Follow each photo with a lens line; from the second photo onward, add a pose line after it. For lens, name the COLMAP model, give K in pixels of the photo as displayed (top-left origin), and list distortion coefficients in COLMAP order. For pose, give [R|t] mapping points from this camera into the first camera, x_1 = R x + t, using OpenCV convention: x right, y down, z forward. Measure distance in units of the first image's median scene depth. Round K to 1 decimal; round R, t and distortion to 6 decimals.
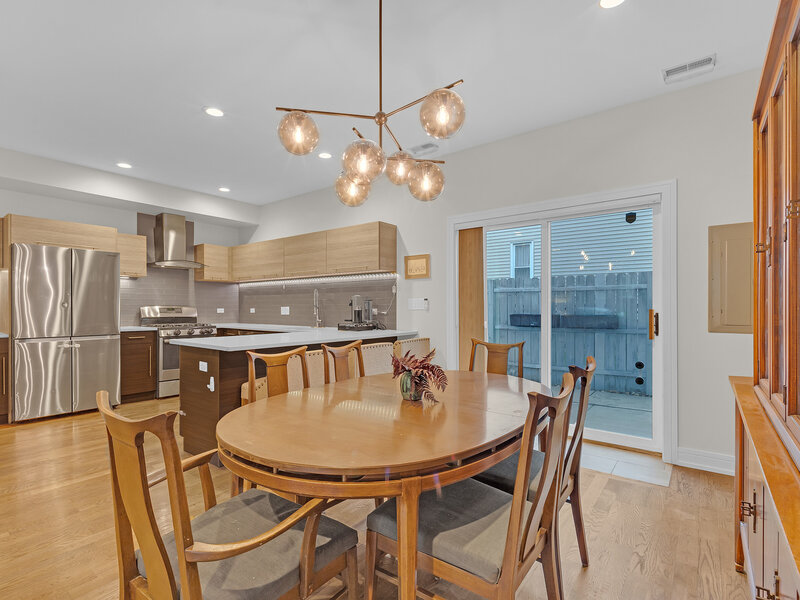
lens RADIAL K [[400.2, 0, 397.6], [0, 400.2, 306.9], [0, 0, 1]] dist [-0.002550, 0.000041]
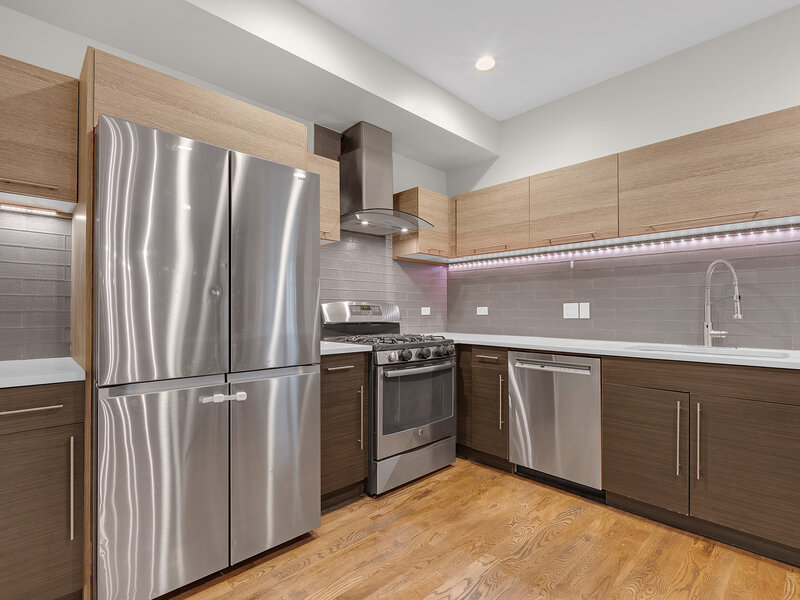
lens RADIAL K [[400.2, 0, 393.0], [0, 400.2, 304.3], [0, 0, 1]] dist [-0.002550, 0.000041]
pose [[0.986889, -0.002777, -0.161375, -0.498278], [0.000452, 0.999896, -0.014437, 0.009940], [0.161399, 0.014174, 0.986787, 0.534654]]
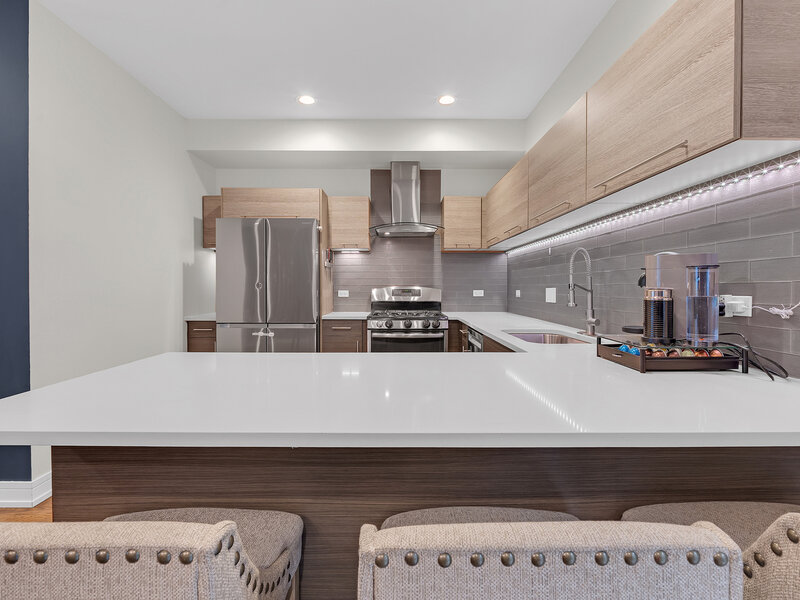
lens RADIAL K [[400.2, 0, 394.6], [0, 400.2, 298.5], [0, 0, 1]] dist [-0.002550, 0.000041]
pose [[0.610754, 0.022351, -0.791505, 0.016953], [0.001154, 0.999575, 0.029116, -0.002369], [0.791820, -0.018696, 0.610468, 0.587390]]
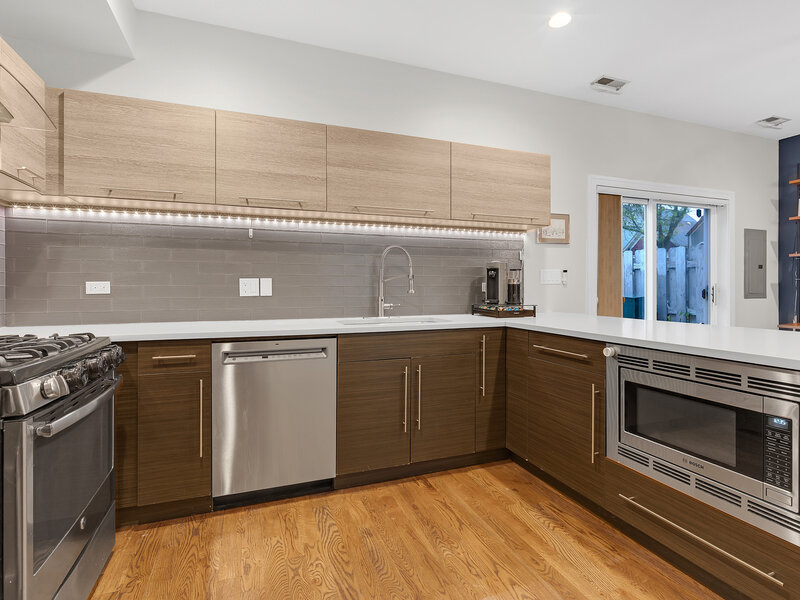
lens RADIAL K [[400.2, 0, 390.2], [0, 400.2, 286.9], [0, 0, 1]] dist [-0.002550, 0.000041]
pose [[0.526709, -0.000220, 0.850046, -0.670628], [-0.000584, 1.000000, 0.000621, 0.010355], [-0.850046, -0.000823, 0.526708, 0.746493]]
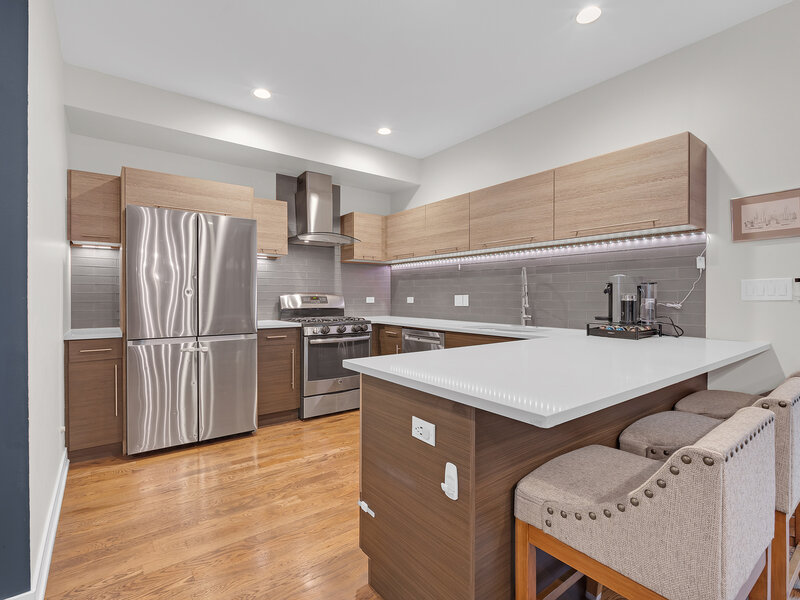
lens RADIAL K [[400.2, 0, 397.9], [0, 400.2, 295.4], [0, 0, 1]] dist [-0.002550, 0.000041]
pose [[0.964335, 0.000688, -0.264682, -0.234895], [-0.000757, 1.000000, -0.000158, 0.000518], [0.264682, 0.000353, 0.964336, 0.337750]]
